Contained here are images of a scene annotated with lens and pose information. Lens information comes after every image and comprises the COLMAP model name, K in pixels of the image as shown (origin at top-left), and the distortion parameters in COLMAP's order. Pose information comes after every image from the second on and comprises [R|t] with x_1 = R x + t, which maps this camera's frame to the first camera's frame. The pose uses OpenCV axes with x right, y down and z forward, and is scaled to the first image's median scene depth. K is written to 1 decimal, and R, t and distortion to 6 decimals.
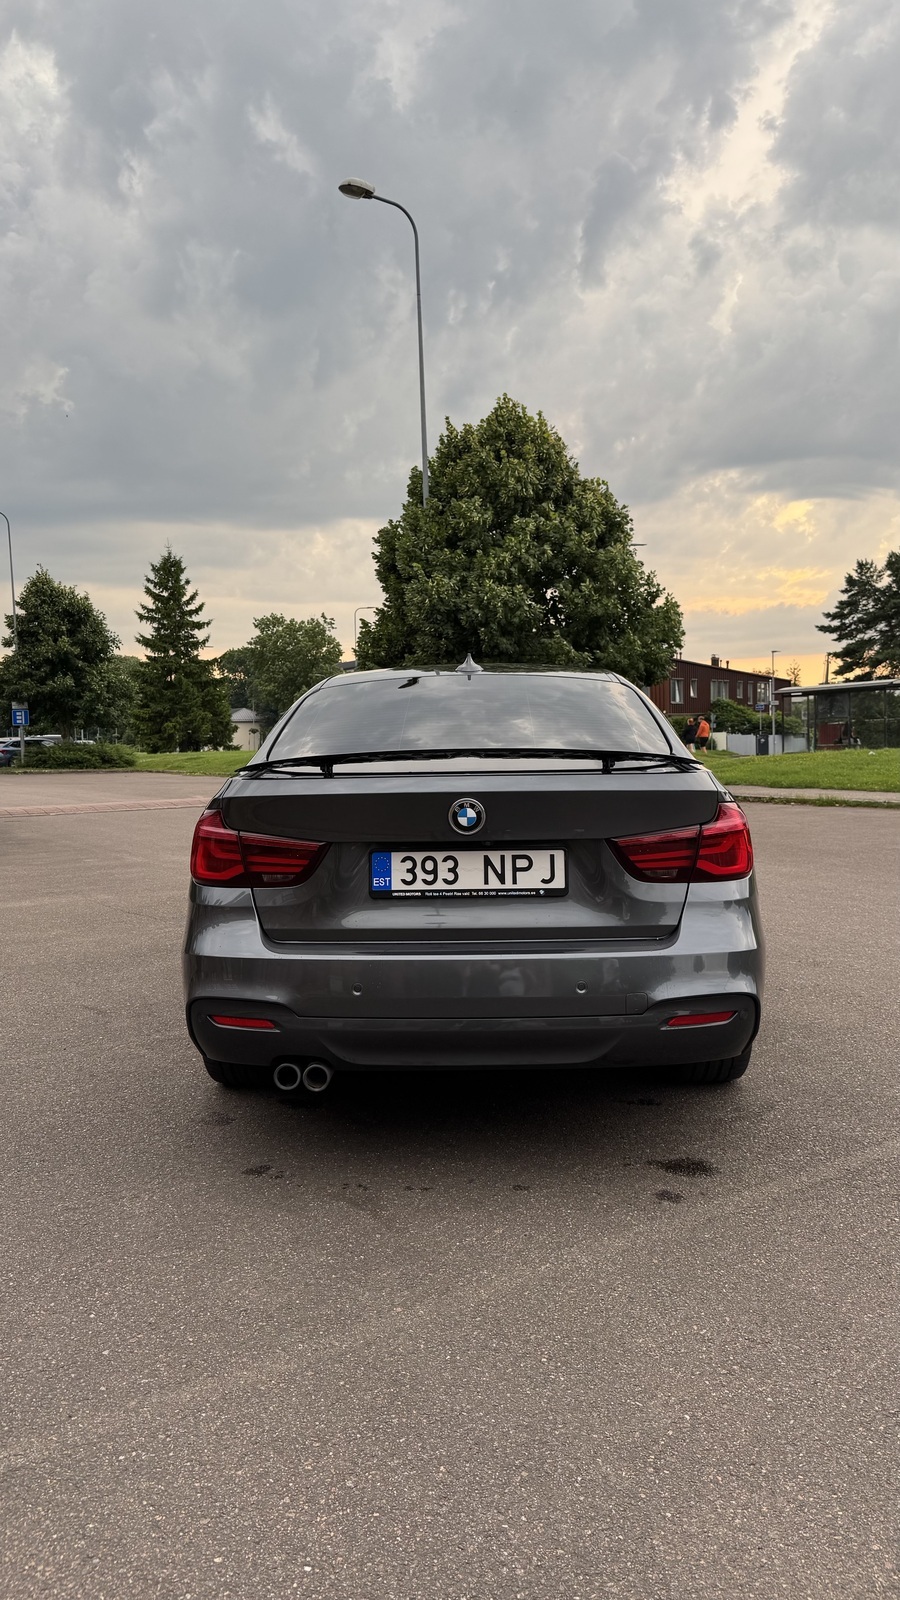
lens RADIAL K [[1115.4, 0, 450.0], [0, 1115.4, 800.0], [0, 0, 1]] dist [0.145688, -0.227470]
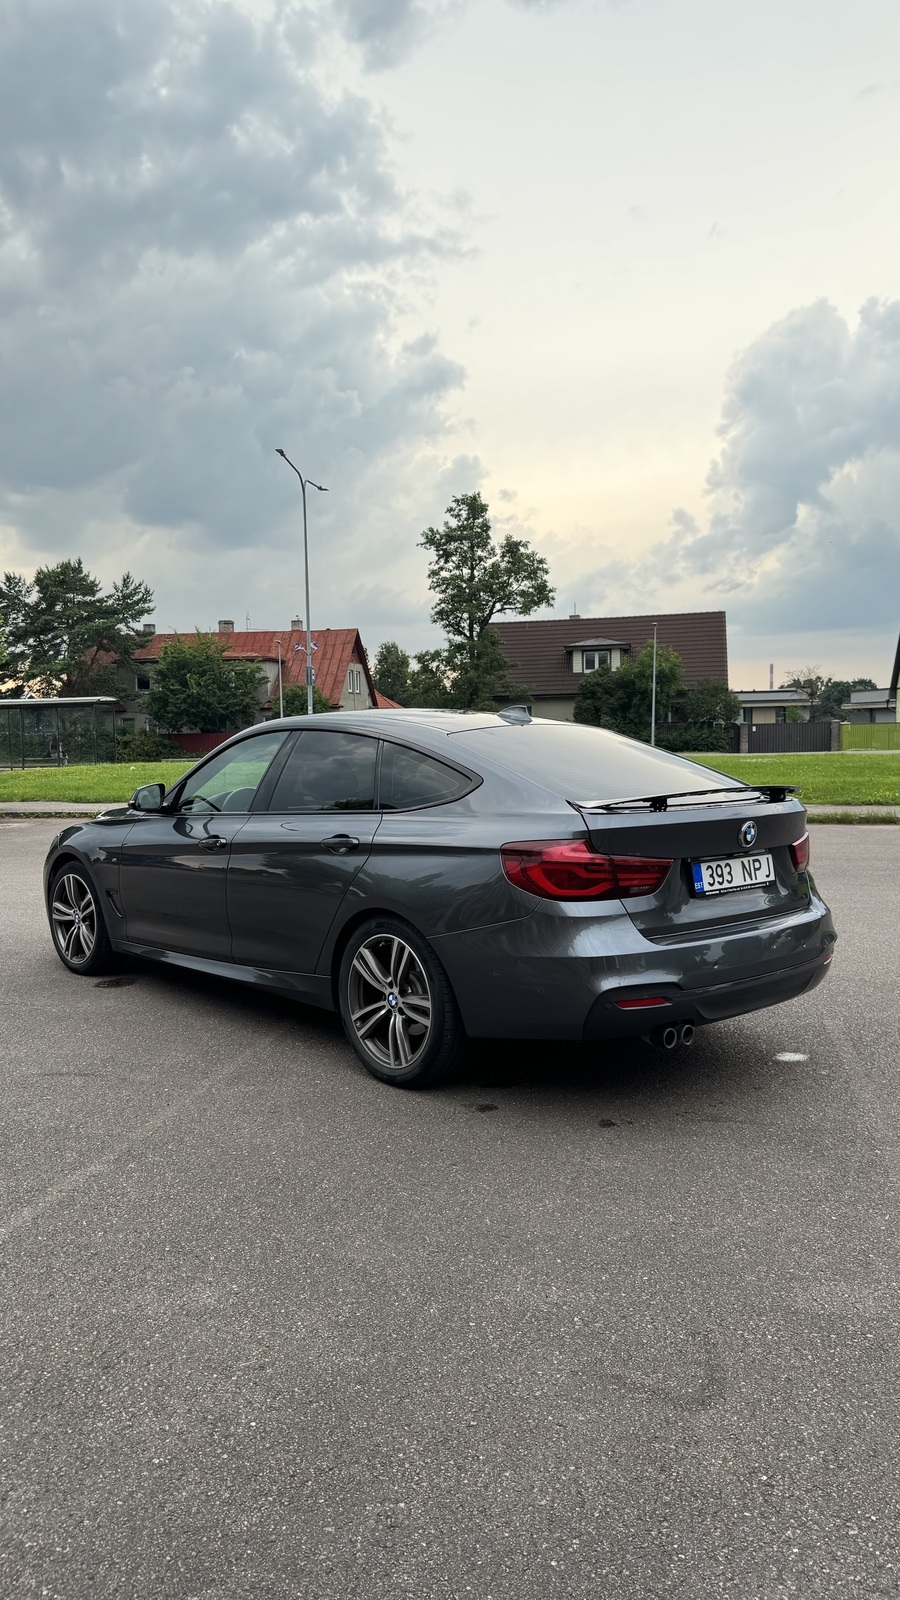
lens RADIAL K [[1115.4, 0, 450.0], [0, 1115.4, 800.0], [0, 0, 1]] dist [0.145688, -0.227470]
pose [[0.725948, -0.029441, 0.687119, -0.071210], [0.036161, 0.999335, 0.004614, -0.002848], [-0.686798, 0.021497, 0.726530, 0.011831]]
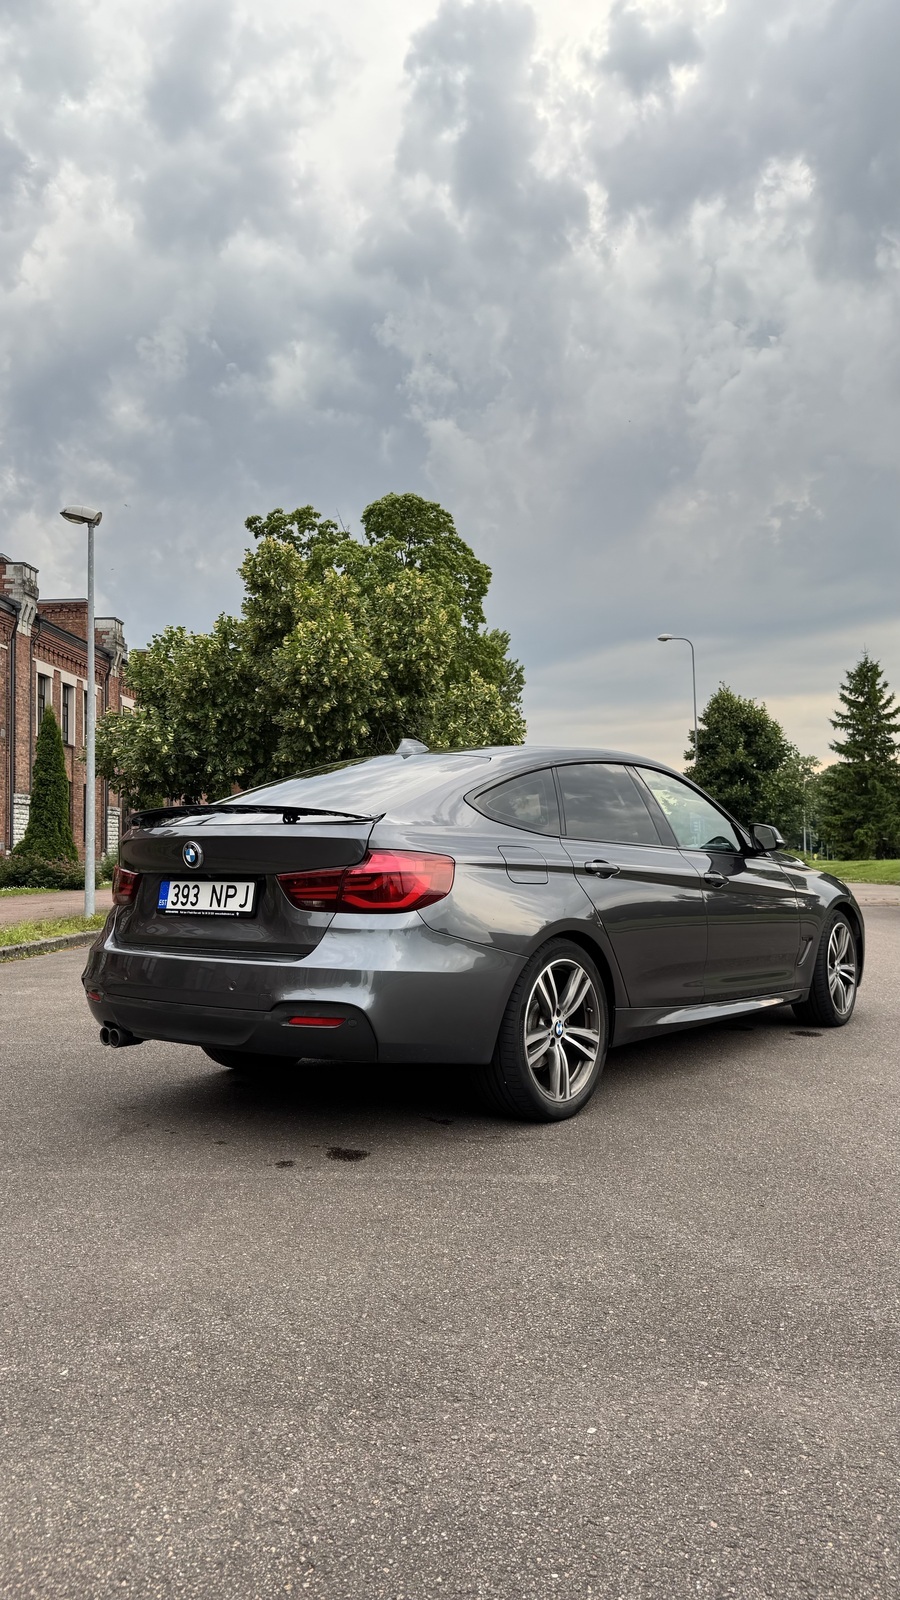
lens RADIAL K [[1115.4, 0, 450.0], [0, 1115.4, 800.0], [0, 0, 1]] dist [0.145688, -0.227470]
pose [[0.804943, -0.016201, -0.593132, 0.061701], [-0.041224, 0.995685, -0.083142, 0.002780], [0.591919, 0.091376, 0.800801, 0.004232]]
